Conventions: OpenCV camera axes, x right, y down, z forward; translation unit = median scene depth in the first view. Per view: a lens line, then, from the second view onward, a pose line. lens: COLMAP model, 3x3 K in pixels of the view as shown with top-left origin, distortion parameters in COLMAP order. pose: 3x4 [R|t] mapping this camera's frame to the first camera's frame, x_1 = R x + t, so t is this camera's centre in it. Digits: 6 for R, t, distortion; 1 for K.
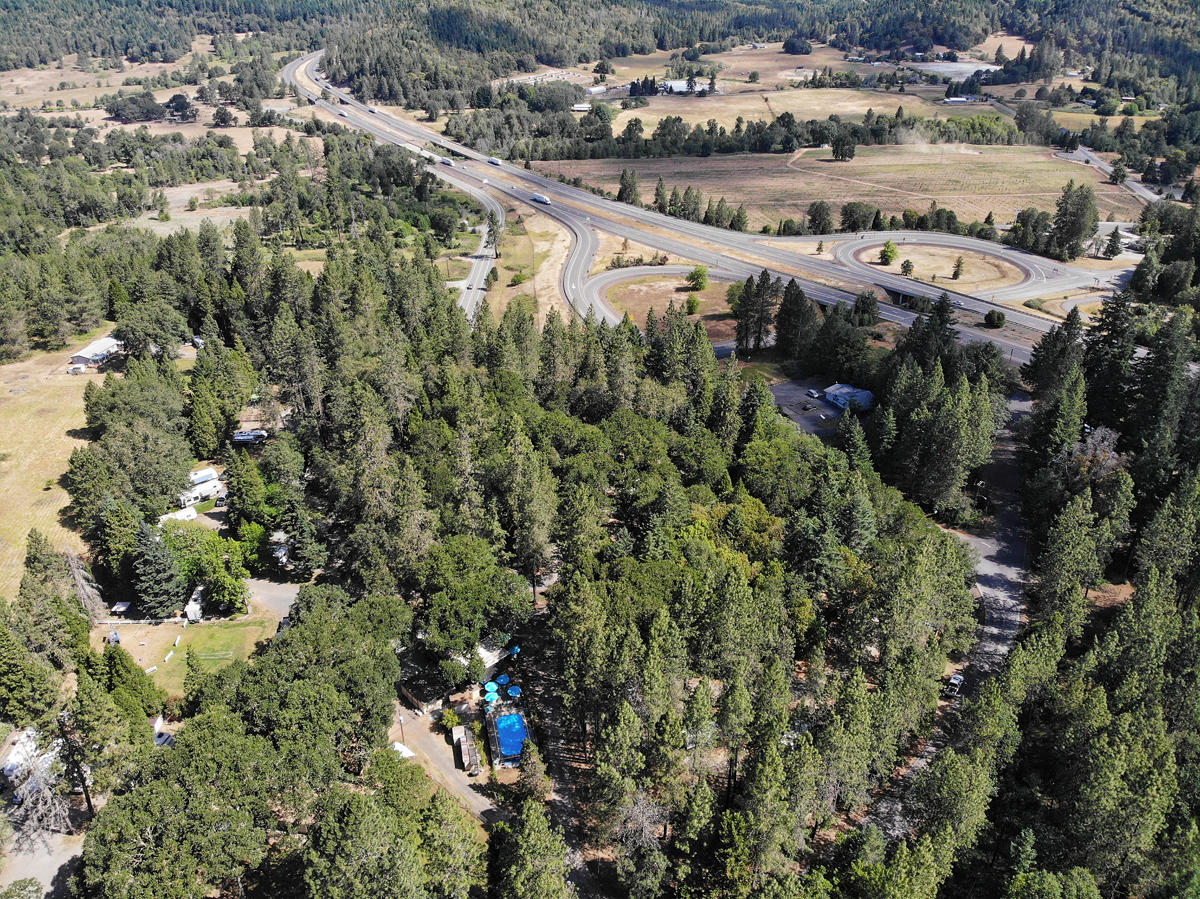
lens RADIAL K [[873.6, 0, 600.0], [0, 873.6, 449.5], [0, 0, 1]] dist [0.005143, -0.090560]
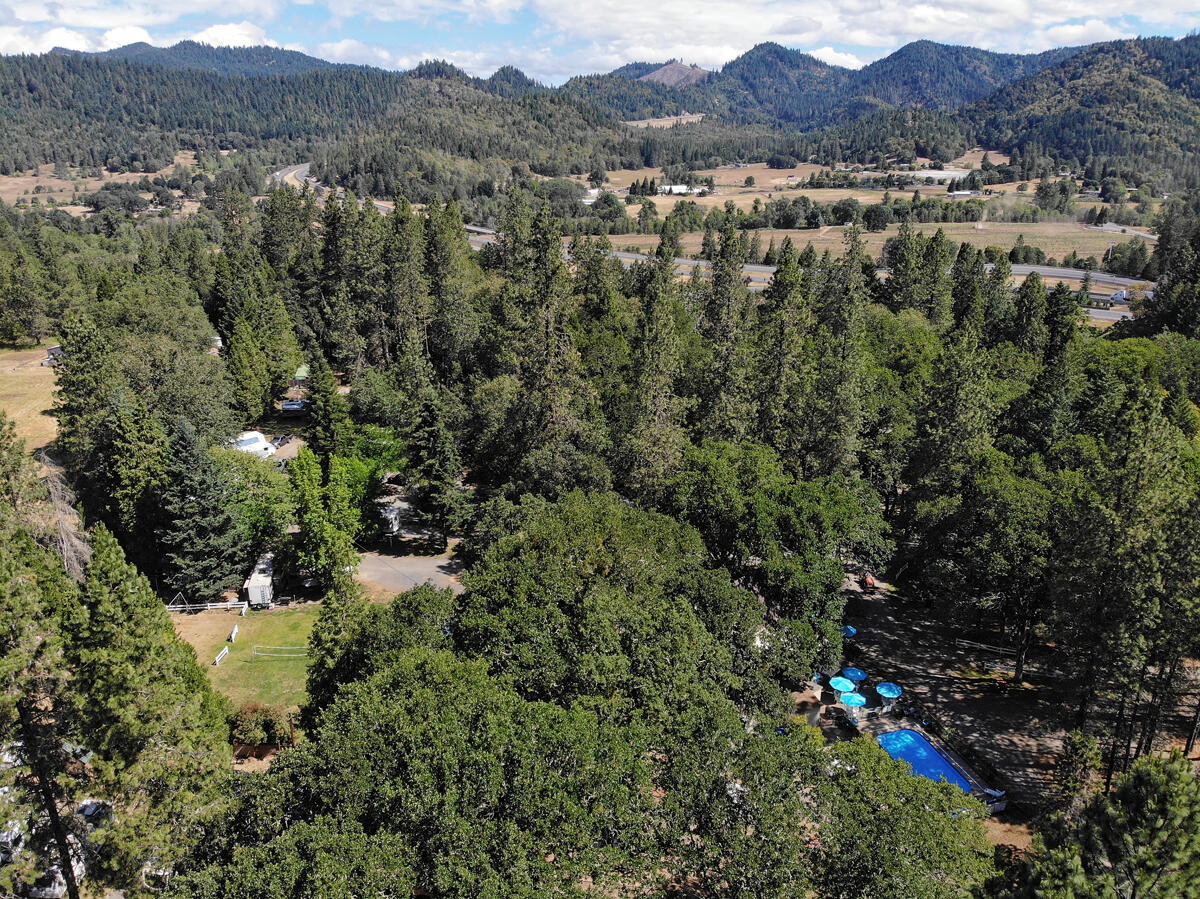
lens RADIAL K [[876.9, 0, 600.0], [0, 876.9, 449.5], [0, 0, 1]] dist [0.036030, -0.135996]
pose [[0.999145, -0.016095, 0.038093, -0.054998], [0.021789, 0.987808, -0.154147, 0.039642], [-0.035148, 0.154845, 0.987313, 0.084277]]
